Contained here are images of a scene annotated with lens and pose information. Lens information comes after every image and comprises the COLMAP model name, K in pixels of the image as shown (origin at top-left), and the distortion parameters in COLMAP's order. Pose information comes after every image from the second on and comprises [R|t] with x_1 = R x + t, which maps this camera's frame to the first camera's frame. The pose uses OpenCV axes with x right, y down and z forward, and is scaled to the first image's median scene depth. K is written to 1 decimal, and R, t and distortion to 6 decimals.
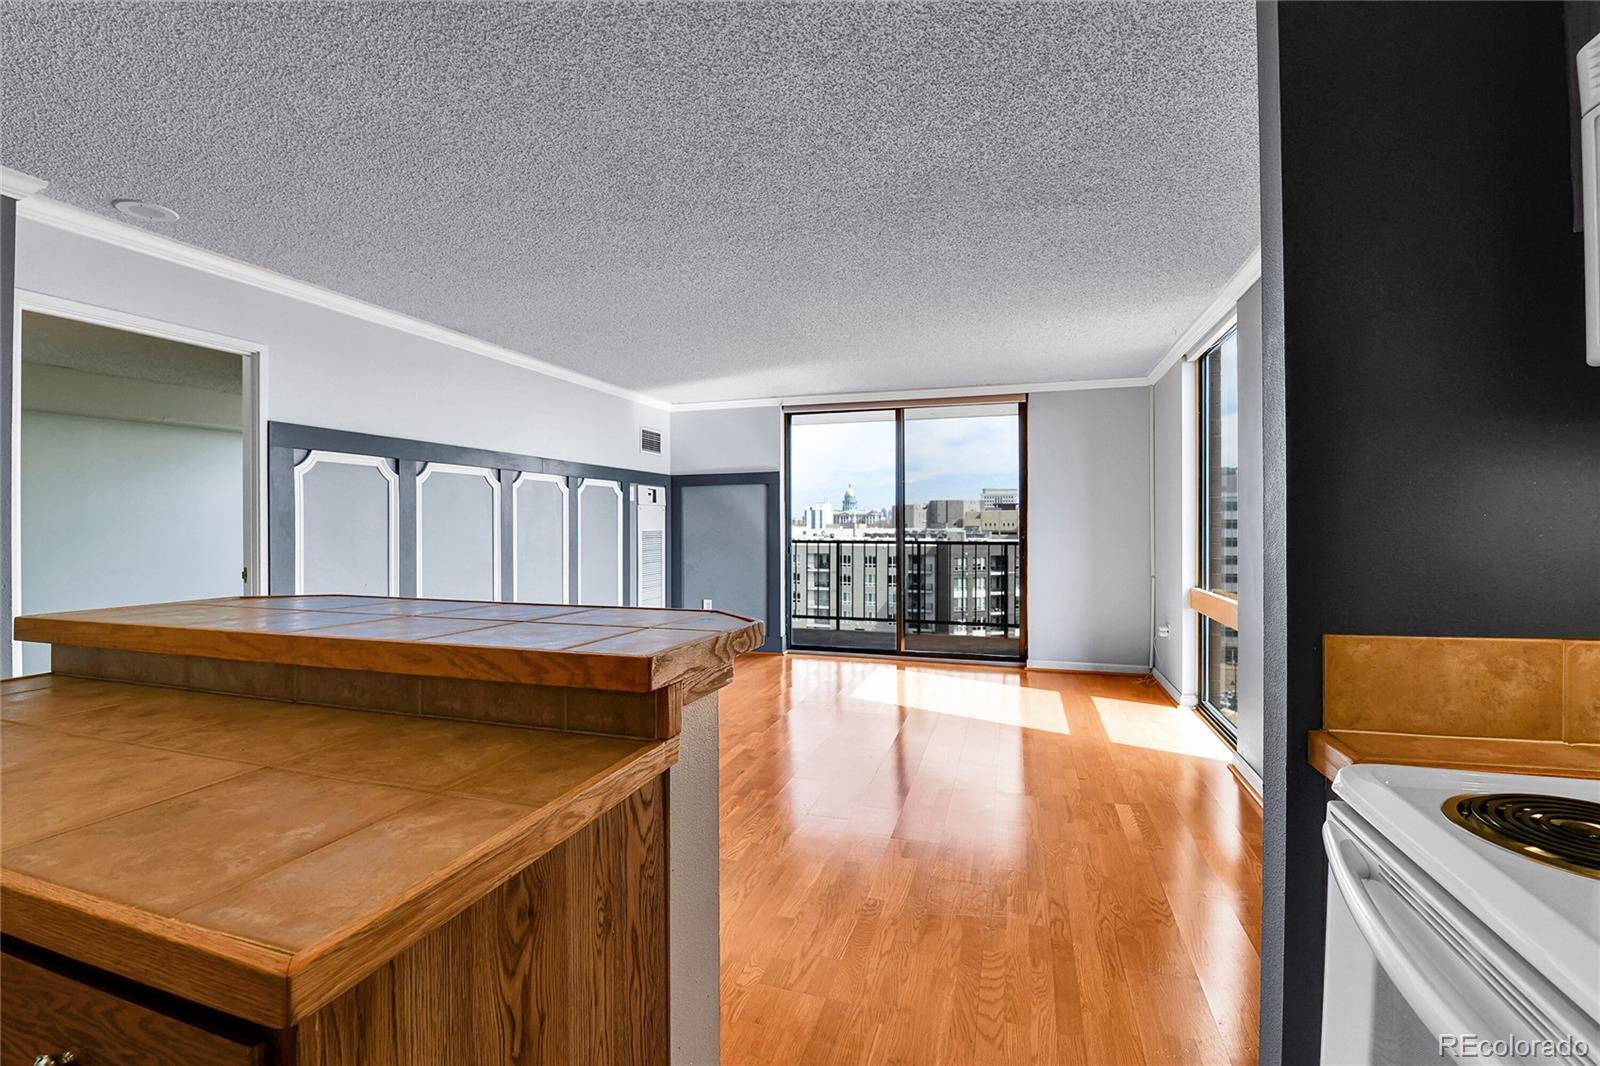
lens RADIAL K [[698.4, 0, 814.2], [0, 698.4, 534.8], [0, 0, 1]] dist [-0.017503, -0.001622]
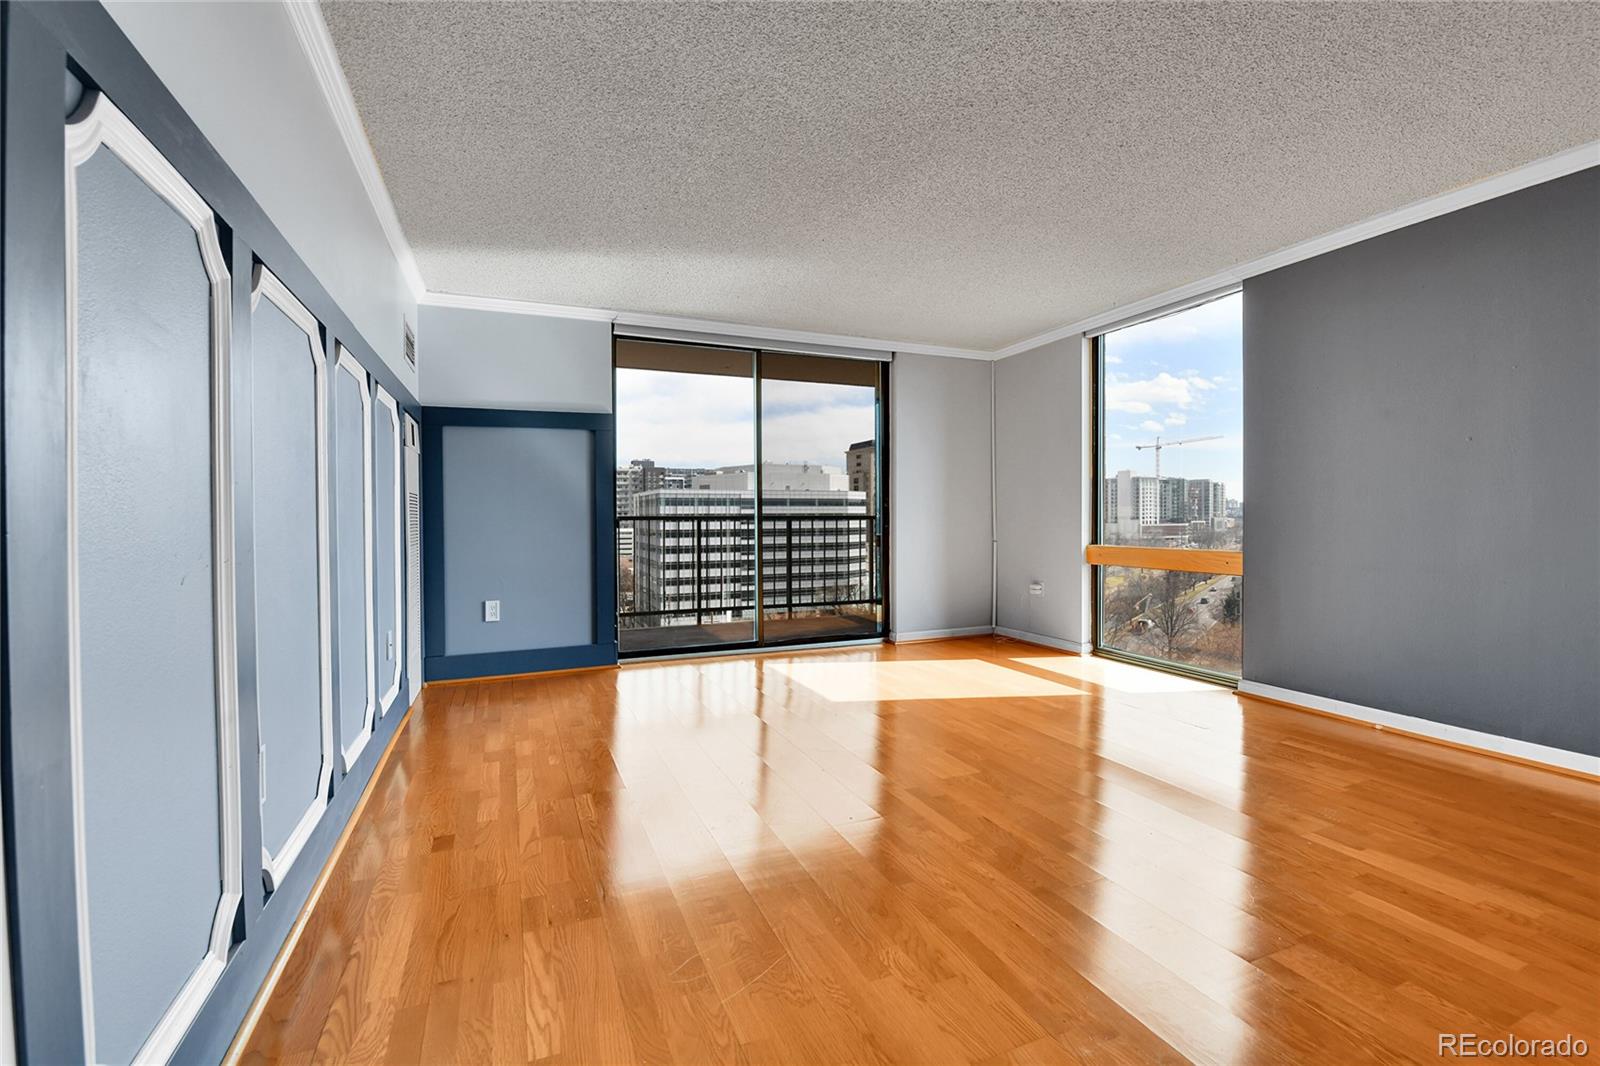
lens RADIAL K [[698.4, 0, 790.5], [0, 698.4, 521.4], [0, 0, 1]] dist [-0.017503, -0.001622]
pose [[0.766354, -0.005178, 0.642398, -0.408699], [0.014887, 0.999842, -0.009701, 0.034229], [-0.642247, 0.016998, 0.766310, 0.366380]]
